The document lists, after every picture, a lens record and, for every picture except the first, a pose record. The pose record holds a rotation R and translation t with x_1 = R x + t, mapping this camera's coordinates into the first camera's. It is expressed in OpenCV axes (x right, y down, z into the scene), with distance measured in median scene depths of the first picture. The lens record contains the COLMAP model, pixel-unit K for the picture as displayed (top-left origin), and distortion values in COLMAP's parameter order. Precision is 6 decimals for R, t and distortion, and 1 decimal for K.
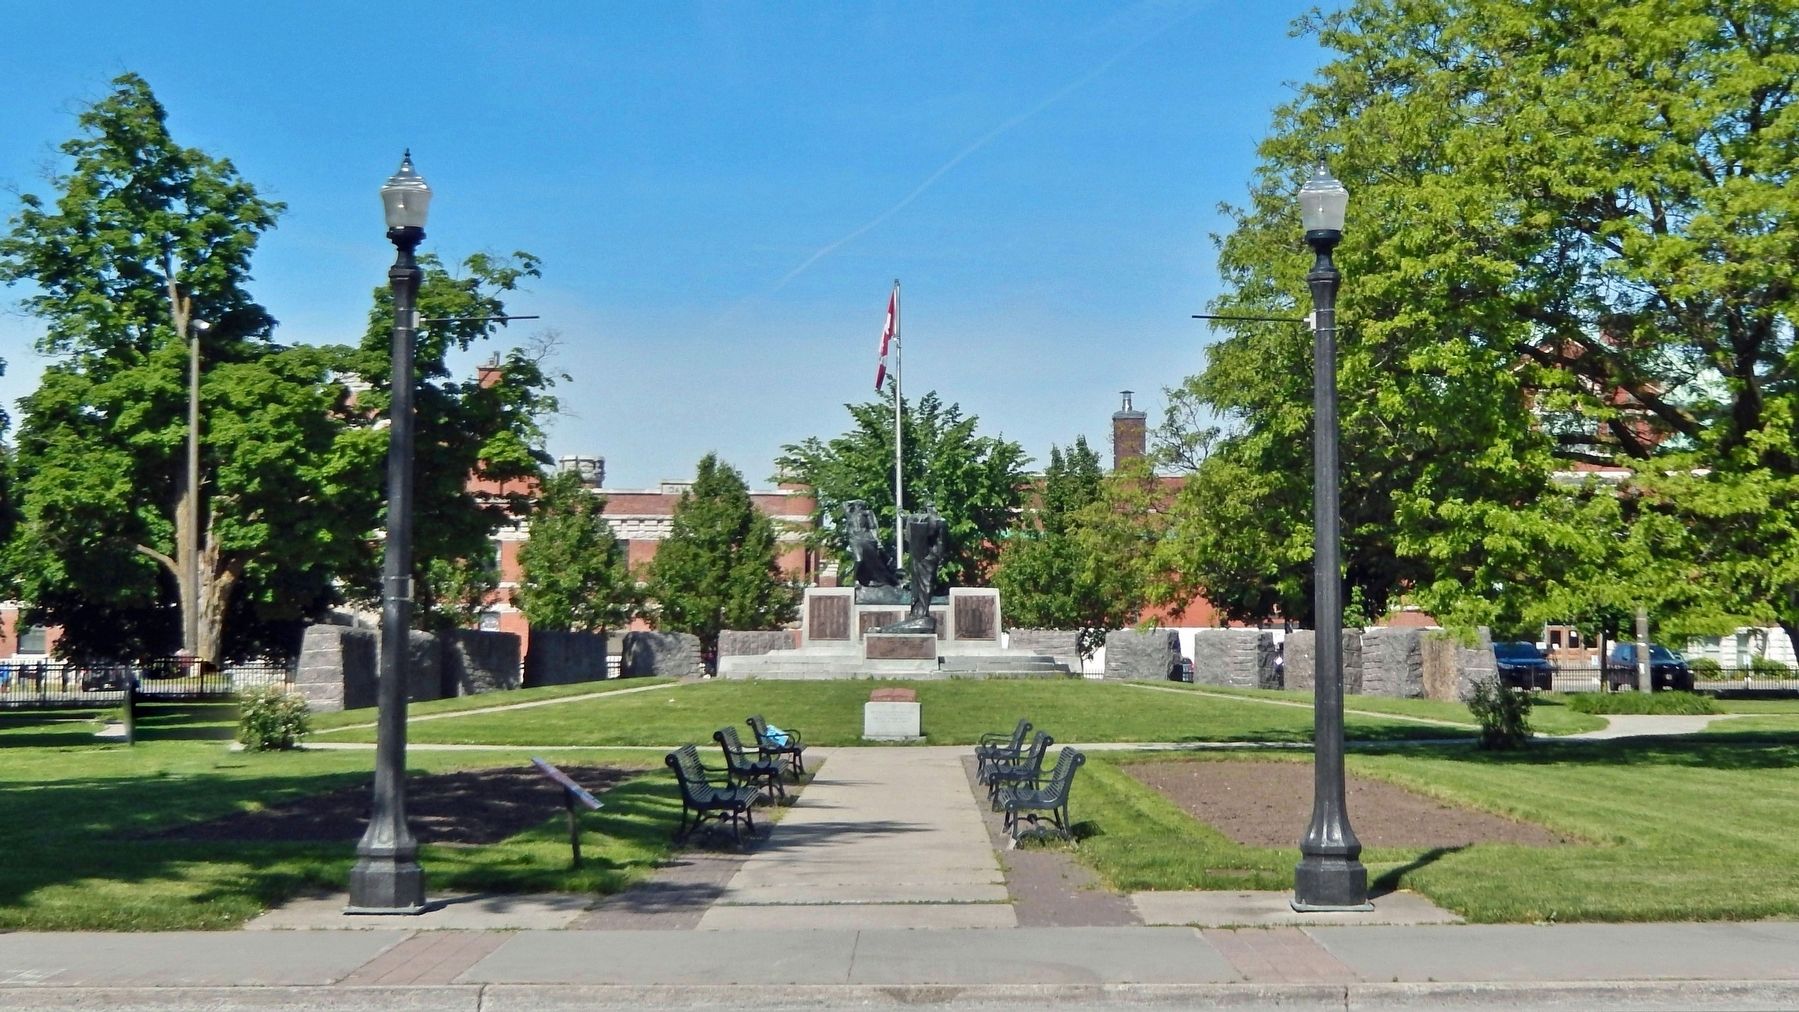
lens RADIAL K [[2299.4, 0, 899.5], [0, 2299.4, 506.0], [0, 0, 1]] dist [-0.078147, -0.040246]
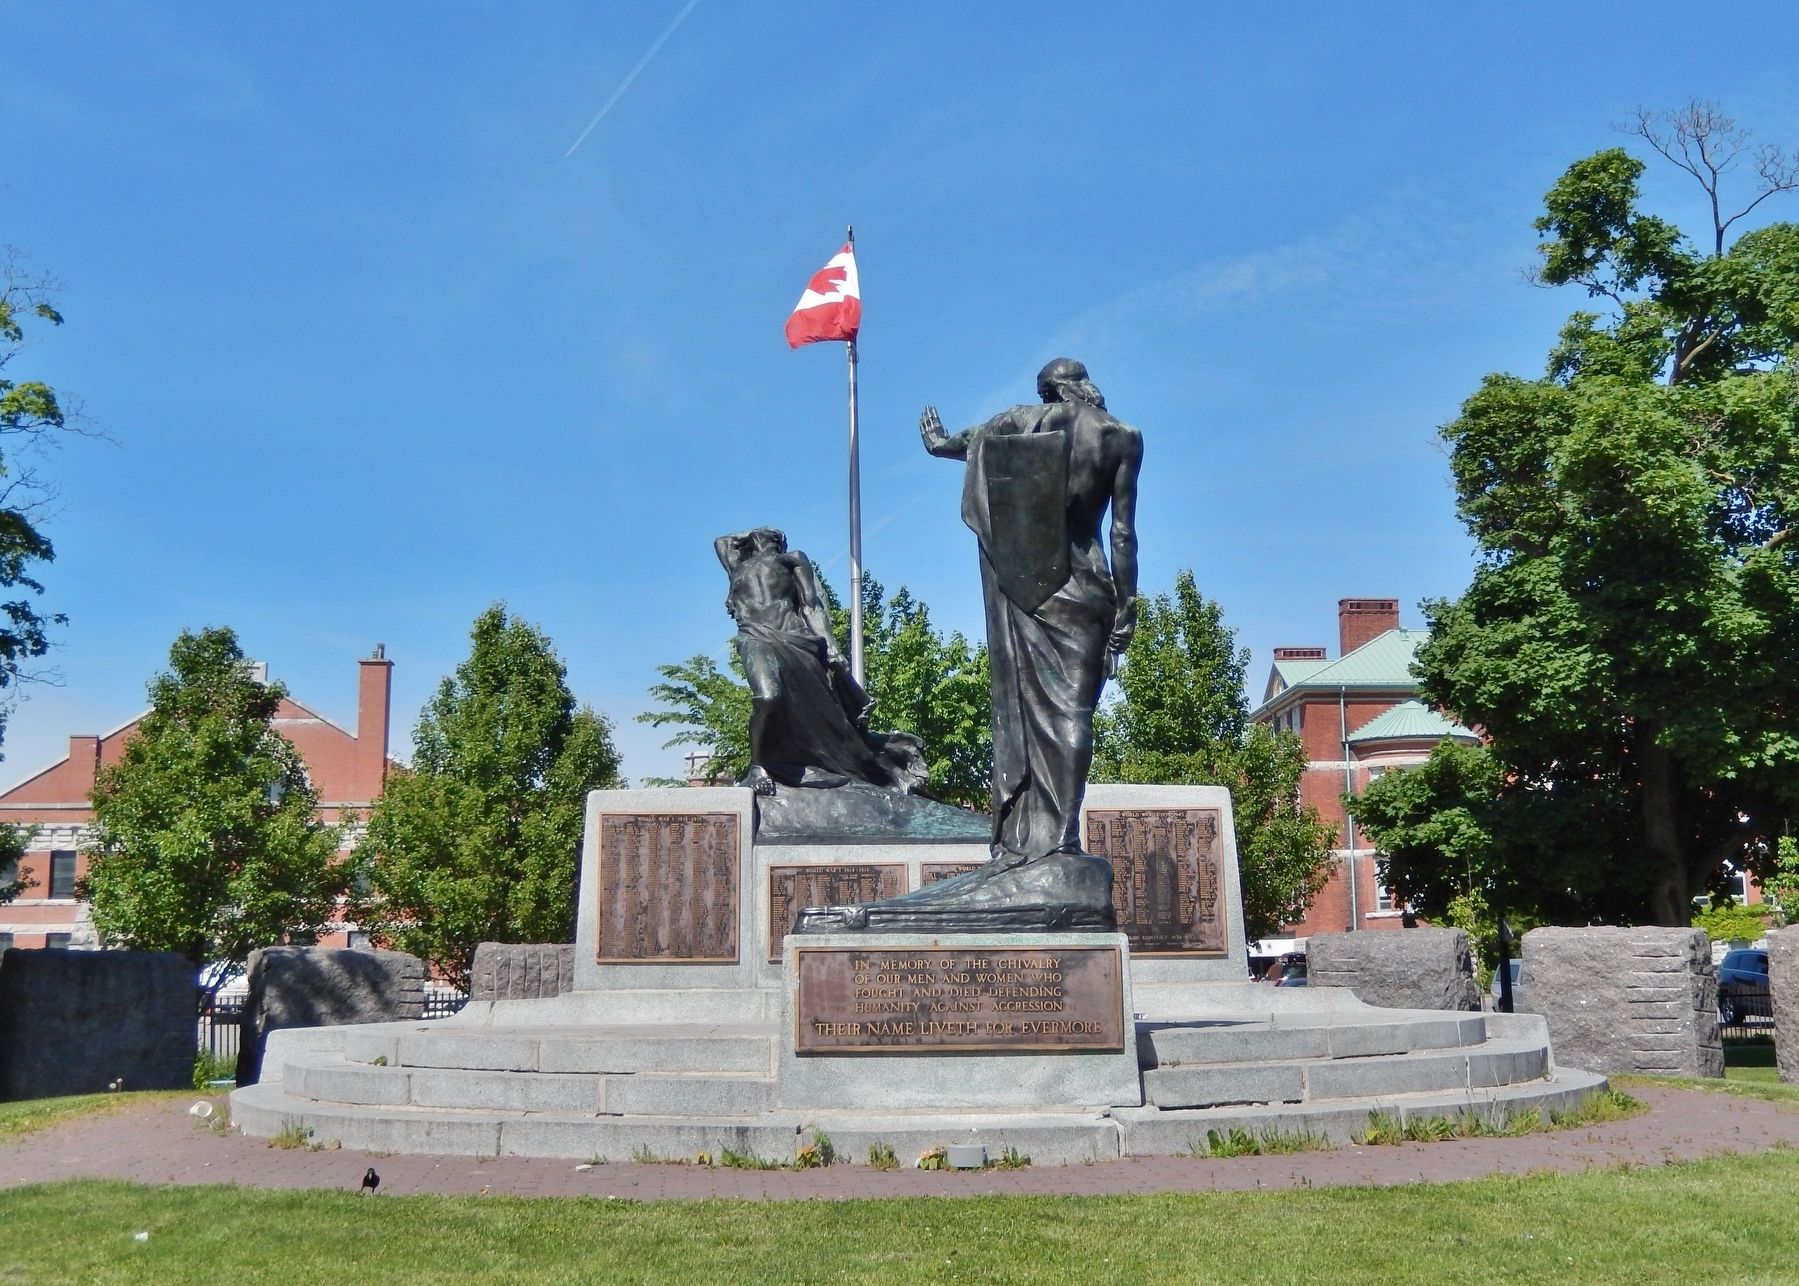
lens RADIAL K [[1927.3, 0, 899.5], [0, 1927.3, 643.0], [0, 0, 1]] dist [-0.016779, 0.003733]
pose [[0.999018, -0.005561, 0.043947, -0.012475], [0.010062, 0.994645, -0.102856, 0.046643], [-0.043140, 0.103197, 0.993725, 0.810183]]
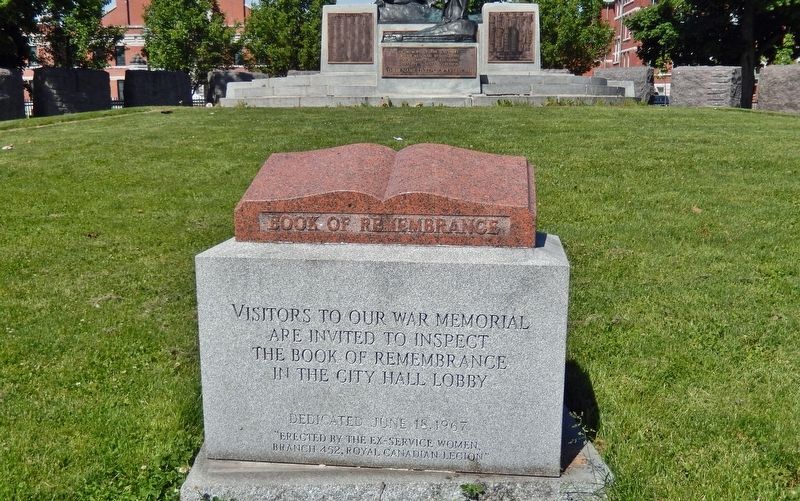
lens RADIAL K [[804.3, 0, 390.1], [0, 804.3, 283.7], [0, 0, 1]] dist [-0.013736, -0.047882]
pose [[0.998991, 0.005630, -0.044559, -0.000077], [0.007248, 0.958897, 0.283663, 0.055990], [0.044324, -0.283700, 0.957888, 0.724404]]
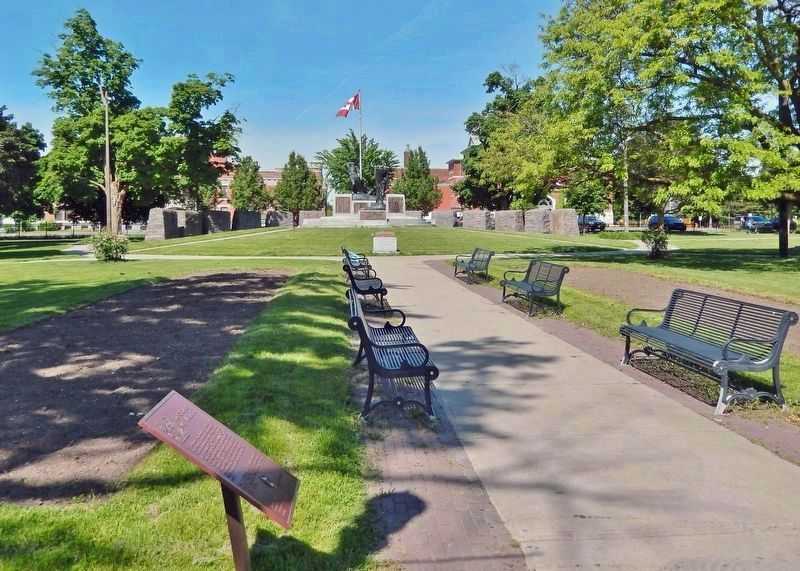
lens RADIAL K [[703.5, 0, 399.2], [0, 703.5, 261.5], [0, 0, 1]] dist [-0.049362, -0.001278]
pose [[0.997616, -0.004957, 0.068826, -0.016140], [-0.003636, 0.992255, 0.124166, 0.008077], [-0.068909, -0.124121, 0.989872, 0.113721]]
